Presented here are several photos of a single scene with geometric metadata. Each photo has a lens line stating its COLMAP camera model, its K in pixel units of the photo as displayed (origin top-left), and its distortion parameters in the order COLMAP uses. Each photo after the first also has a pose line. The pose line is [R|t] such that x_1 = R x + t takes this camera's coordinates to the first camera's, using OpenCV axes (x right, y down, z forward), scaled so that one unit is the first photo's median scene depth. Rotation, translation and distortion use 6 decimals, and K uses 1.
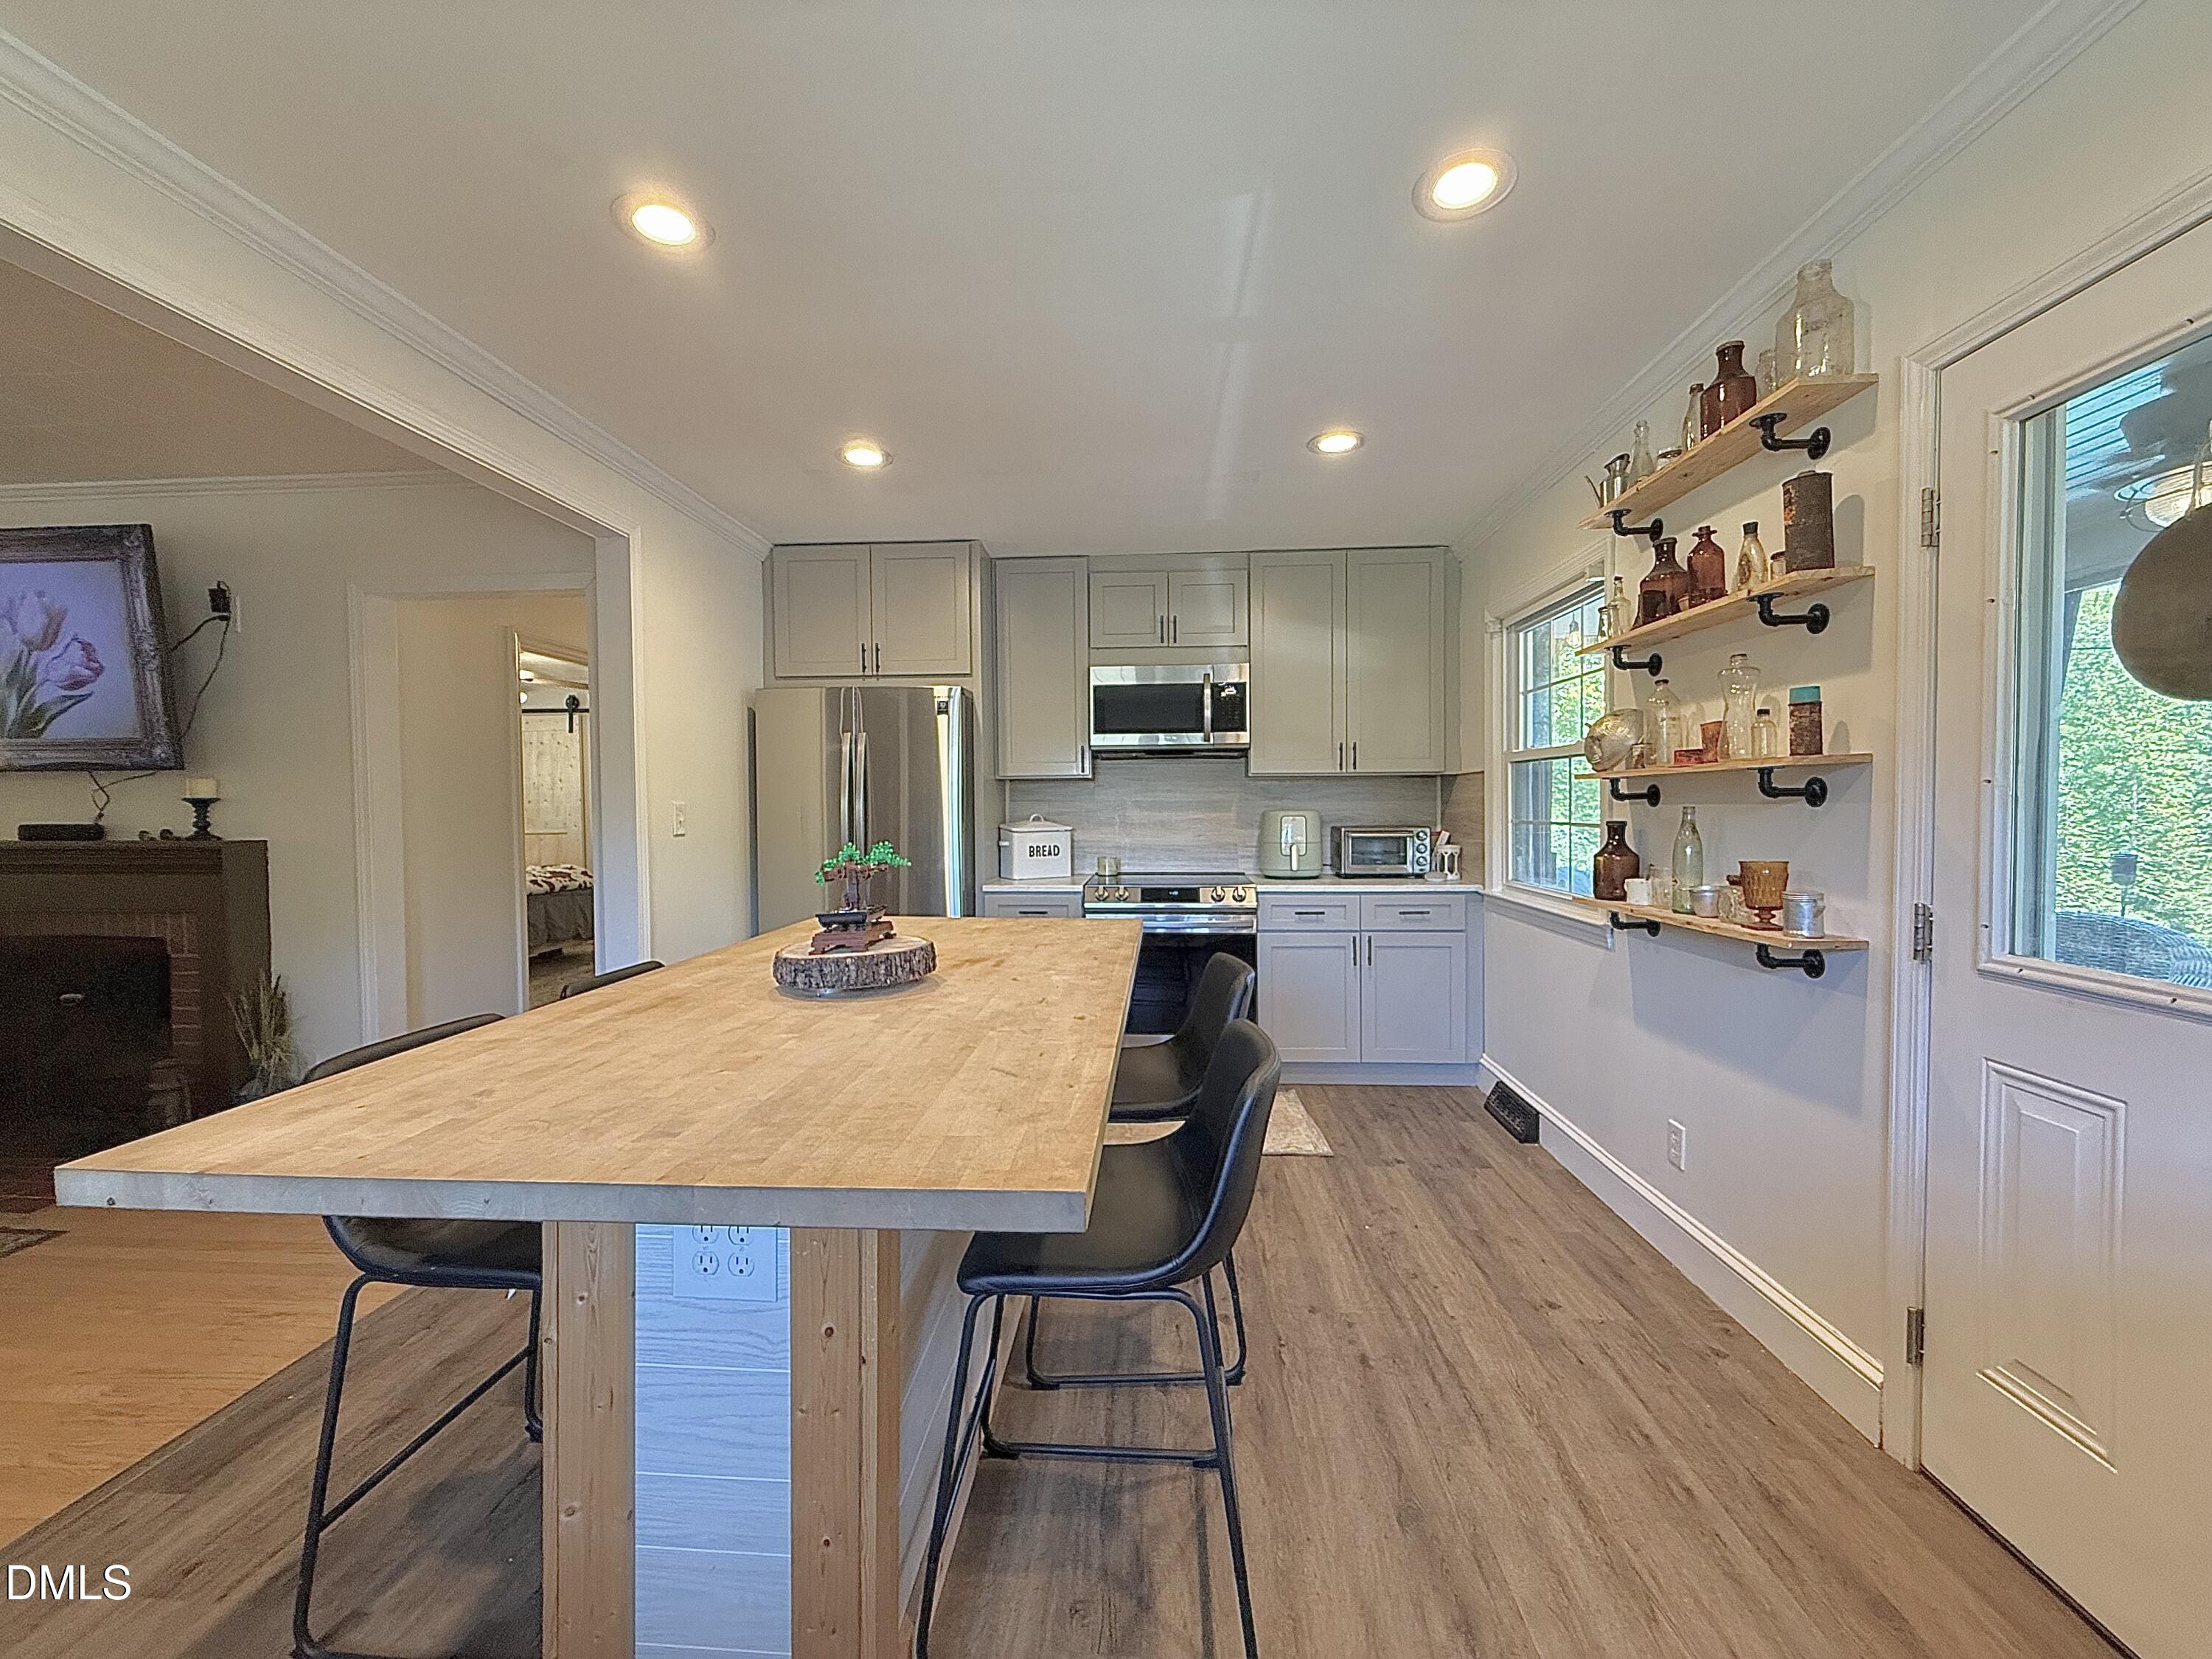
lens RADIAL K [[881.9, 0, 1106.0], [0, 881.9, 829.5], [0, 0, 1]] dist [-0.000431, -0.000058]
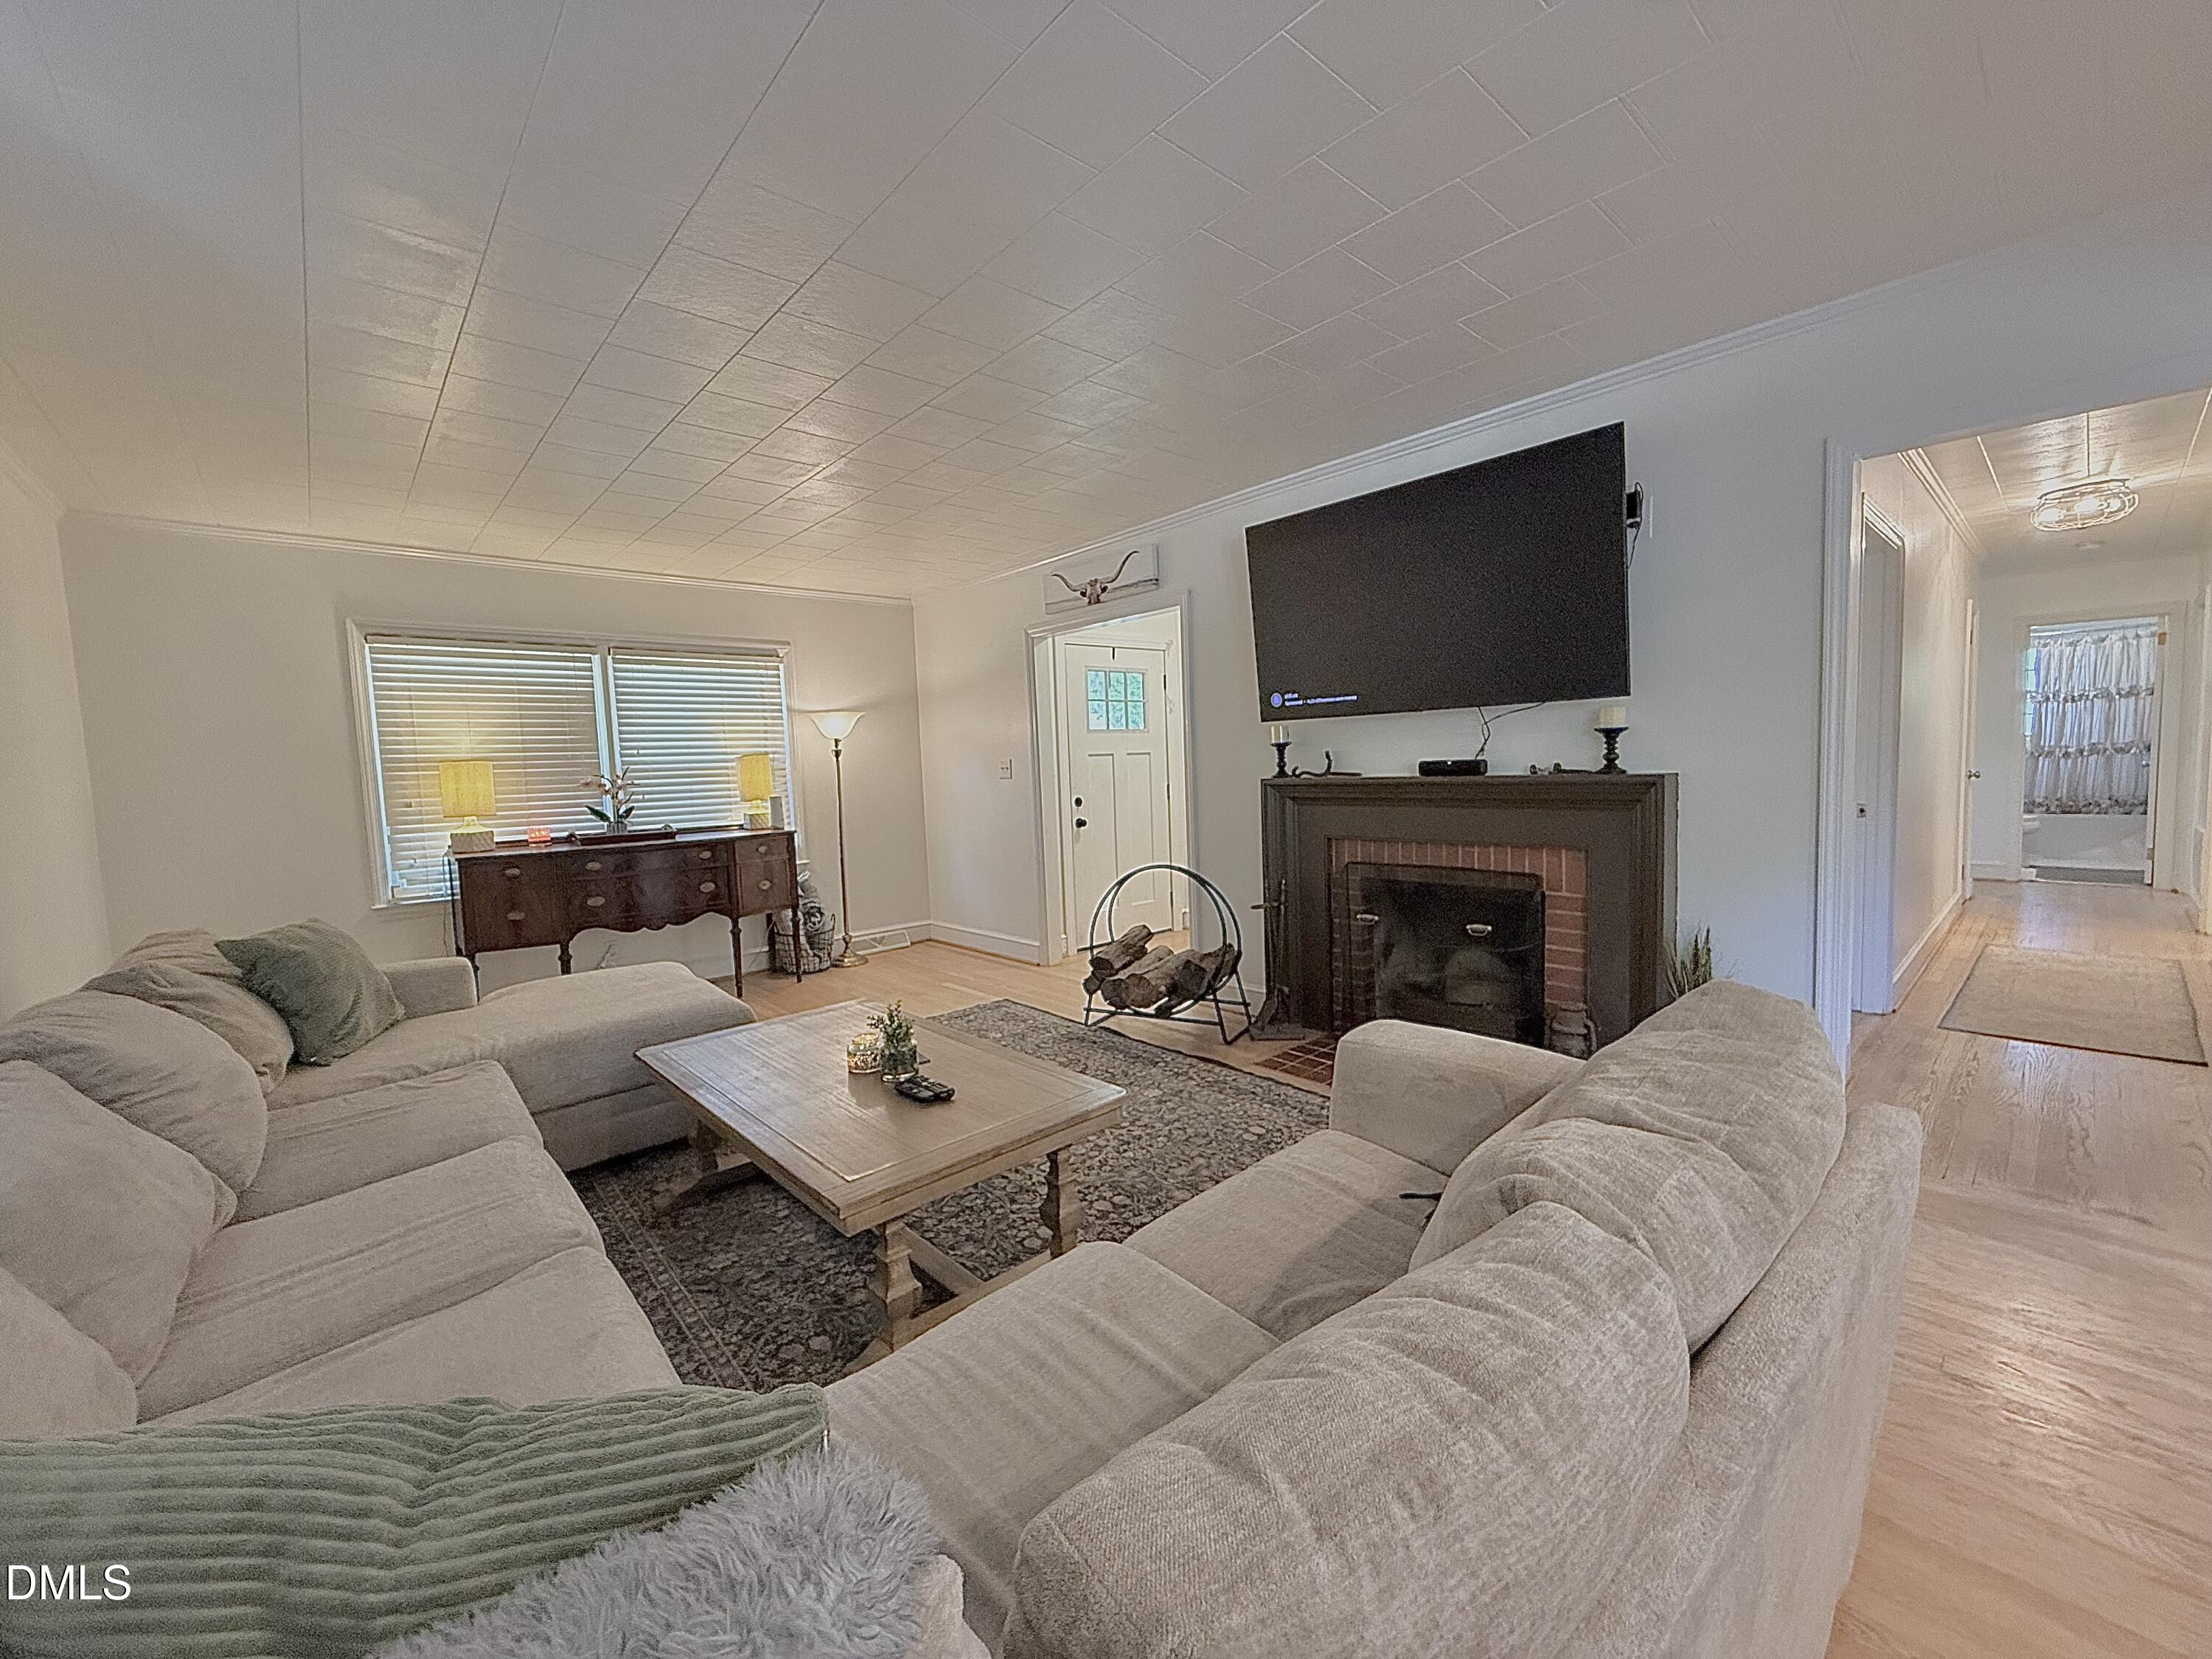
lens RADIAL K [[881.9, 0, 1106.0], [0, 881.9, 829.5], [0, 0, 1]] dist [-0.000431, -0.000058]
pose [[0.714452, 0.032995, -0.698906, -0.758502], [0.018433, 0.997653, 0.065941, -0.000250], [0.699441, -0.059995, 0.712167, -0.037306]]
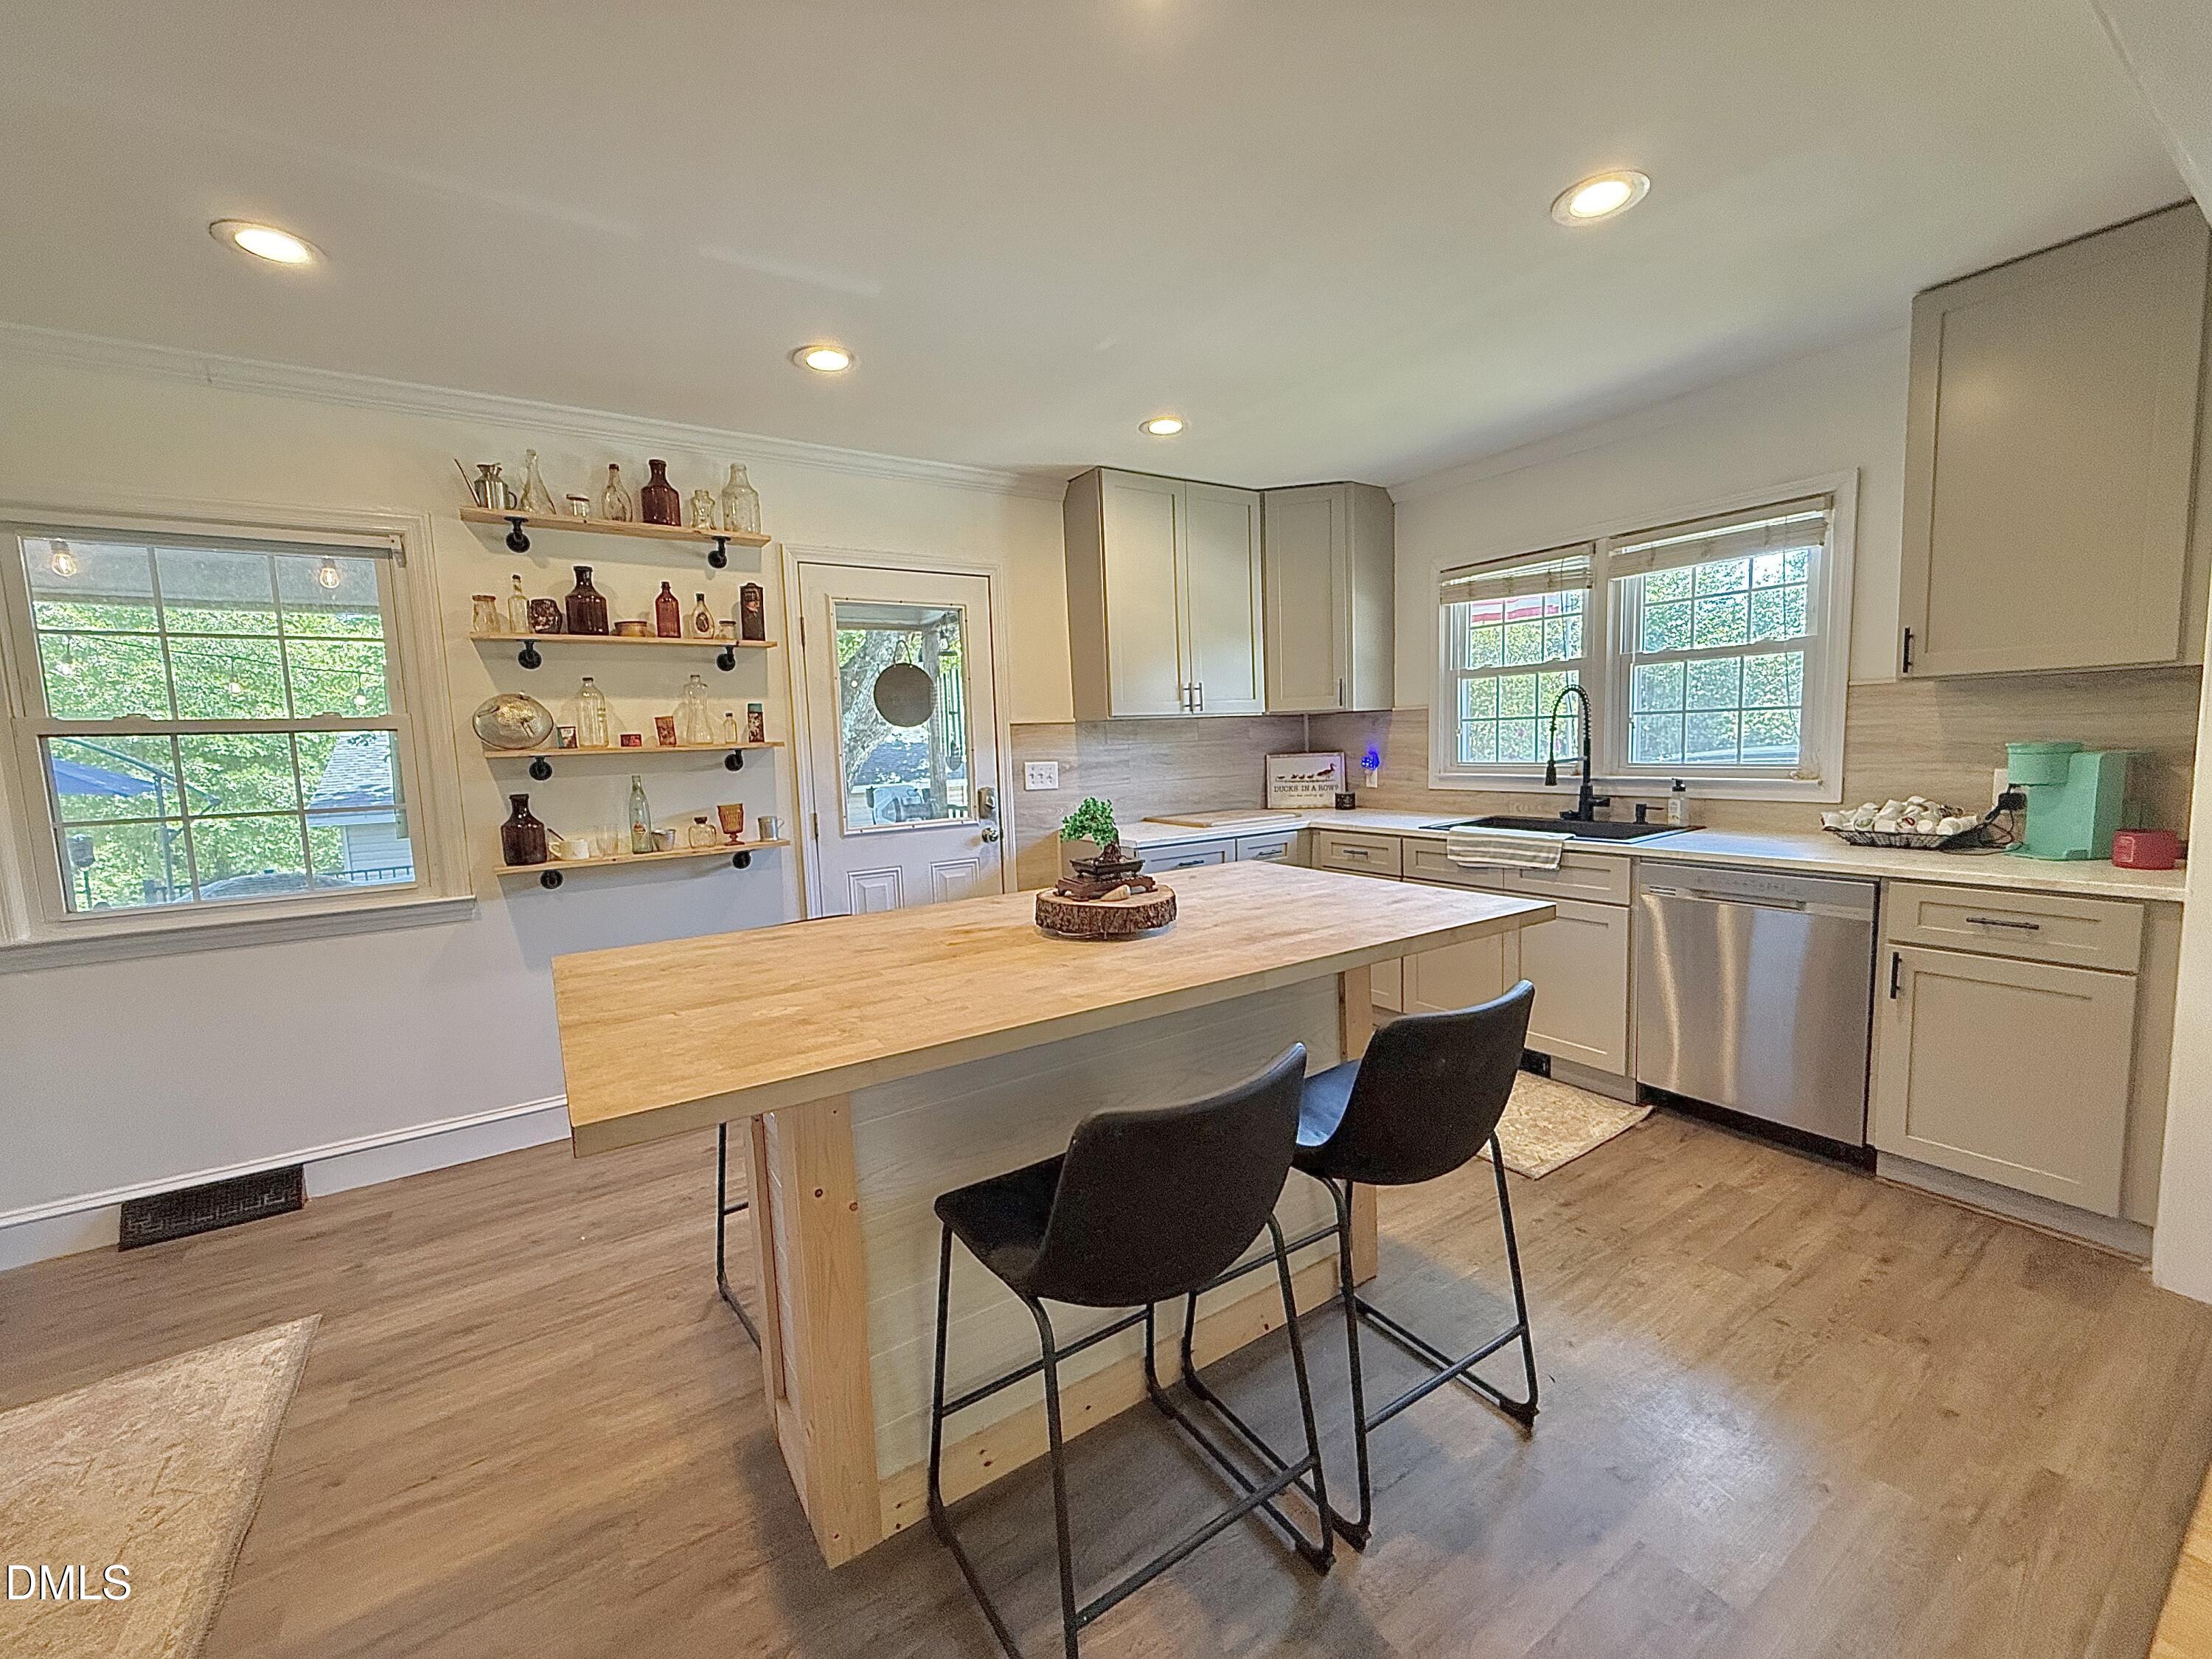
lens RADIAL K [[881.9, 0, 1106.0], [0, 881.9, 829.5], [0, 0, 1]] dist [-0.000431, -0.000058]
pose [[-0.598622, -0.055337, 0.799118, -0.610620], [0.061877, 0.991436, 0.115006, -0.039111], [-0.798638, 0.118292, -0.590071, 0.858670]]
